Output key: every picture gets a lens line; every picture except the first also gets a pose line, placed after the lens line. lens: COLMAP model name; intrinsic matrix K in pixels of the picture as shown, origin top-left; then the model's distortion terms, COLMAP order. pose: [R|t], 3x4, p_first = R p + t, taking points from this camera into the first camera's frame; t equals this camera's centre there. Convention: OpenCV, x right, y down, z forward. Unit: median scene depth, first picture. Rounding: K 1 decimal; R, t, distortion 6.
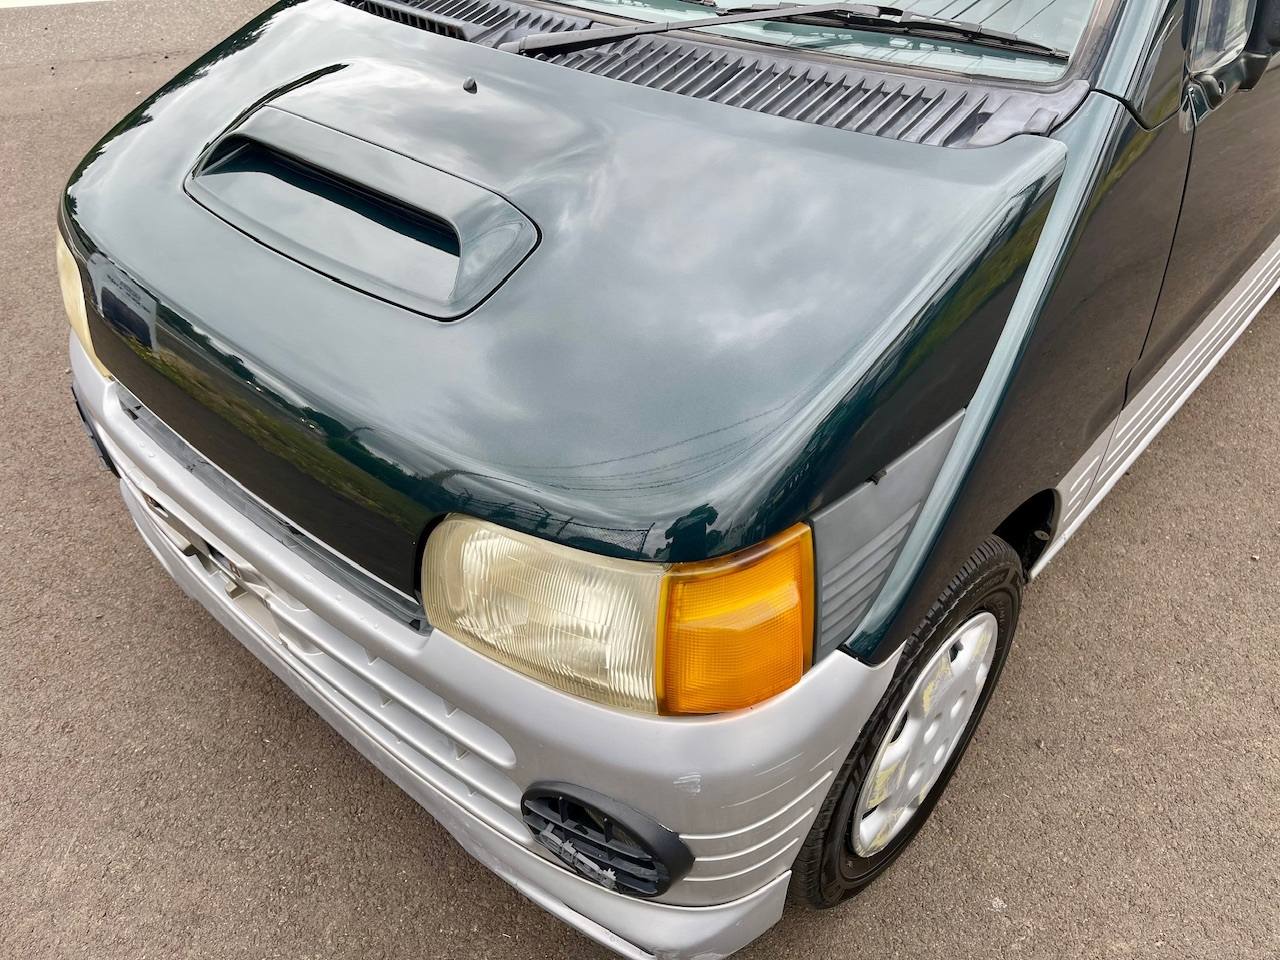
lens RADIAL K [[965.7, 0, 653.3], [0, 965.7, 475.1], [0, 0, 1]] dist [0.065850, -0.093044]
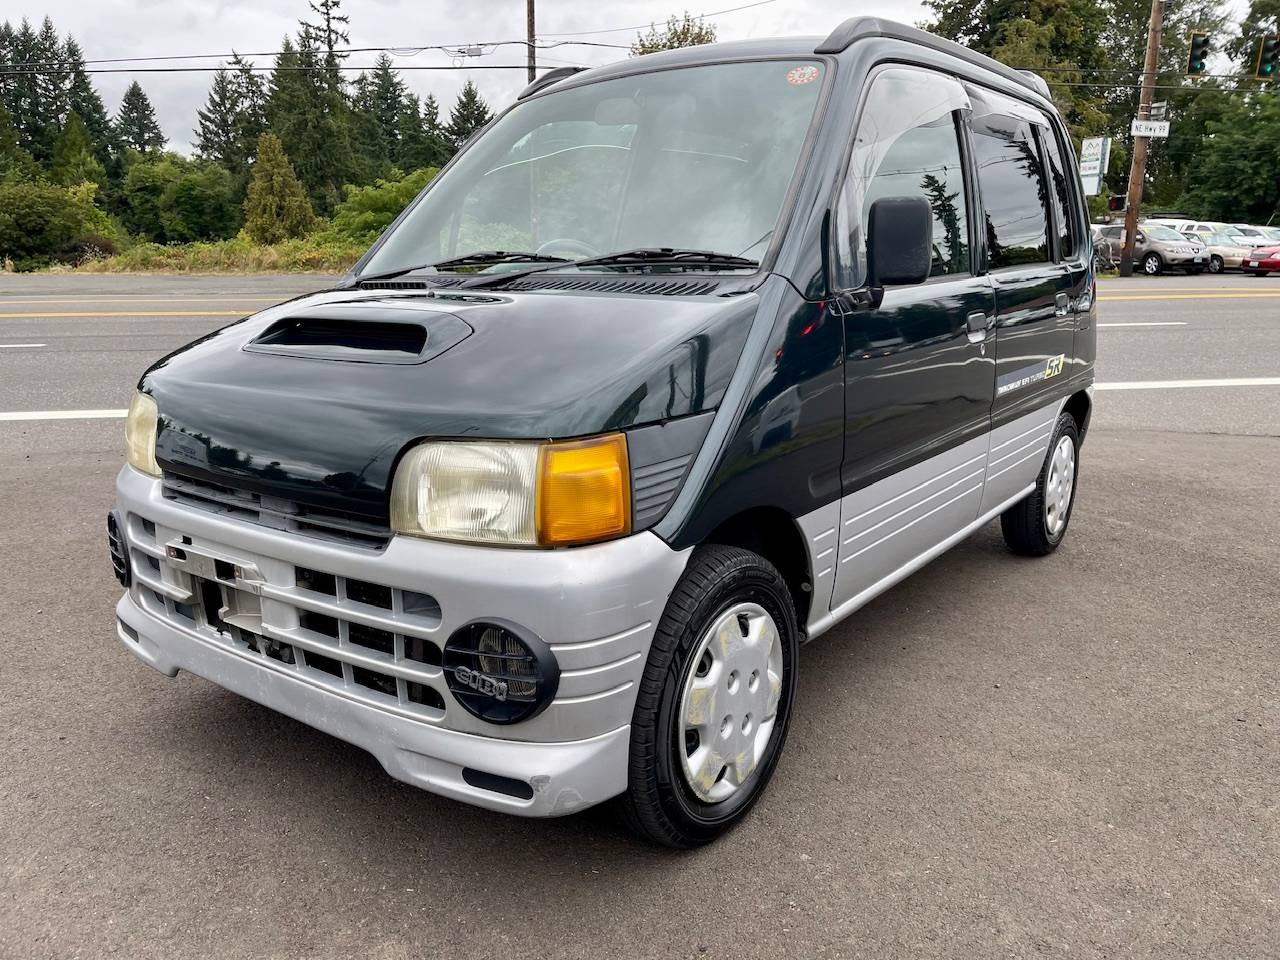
lens RADIAL K [[965.7, 0, 636.6], [0, 965.7, 484.3], [0, 0, 1]] dist [0.065850, -0.093044]
pose [[0.995459, 0.009901, 0.094674, 0.010162], [0.034175, 0.891099, -0.452520, 0.575337], [-0.088844, 0.453701, 0.886714, -0.327389]]
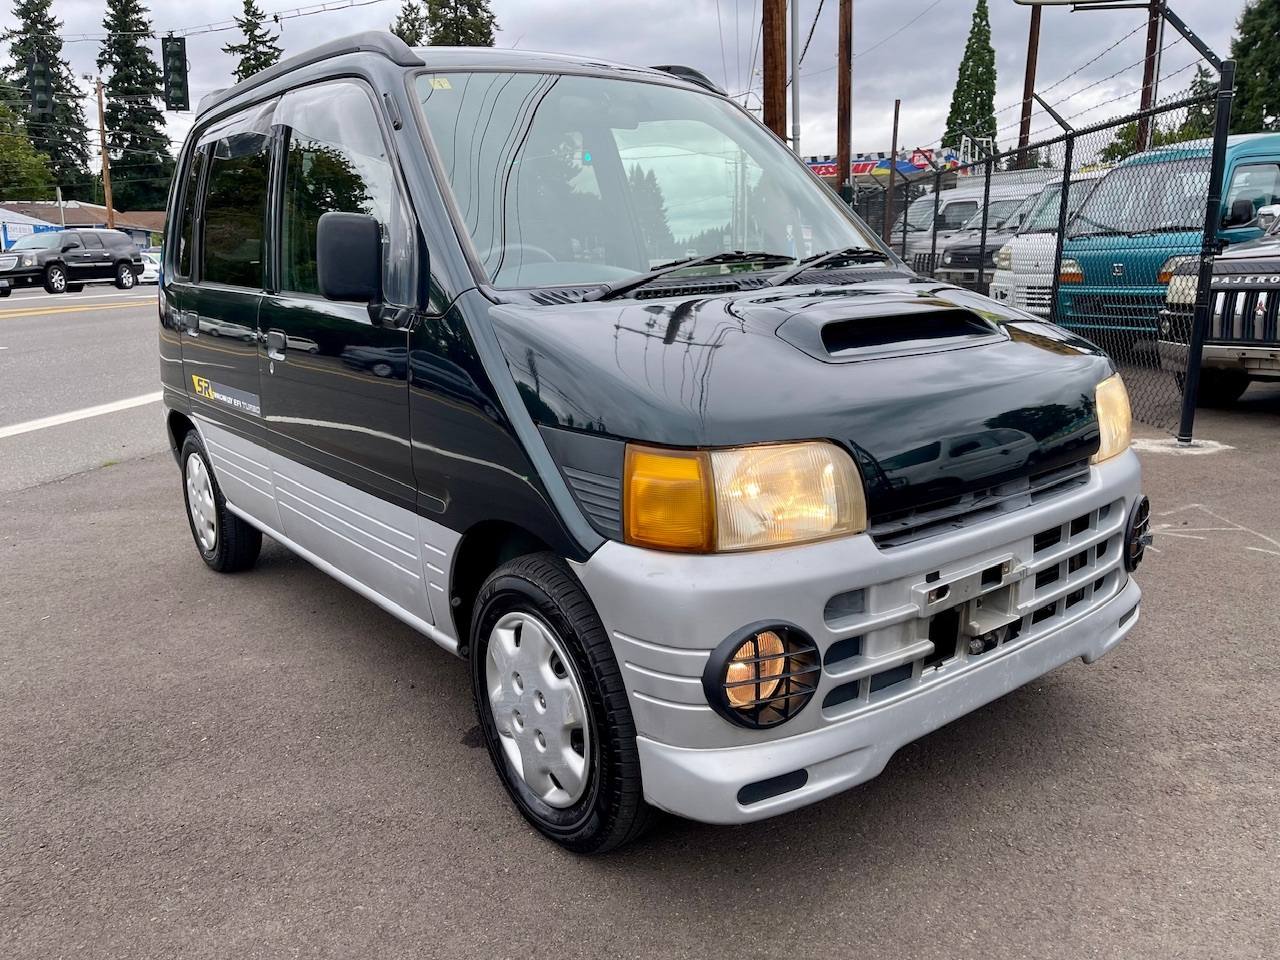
lens RADIAL K [[965.7, 0, 640.9], [0, 965.7, 481.7], [0, 0, 1]] dist [0.065850, -0.093044]
pose [[0.185730, -0.191821, 0.963696, -1.624922], [0.647754, 0.761382, 0.026711, -0.320675], [-0.738864, 0.619276, 0.265664, 0.823641]]
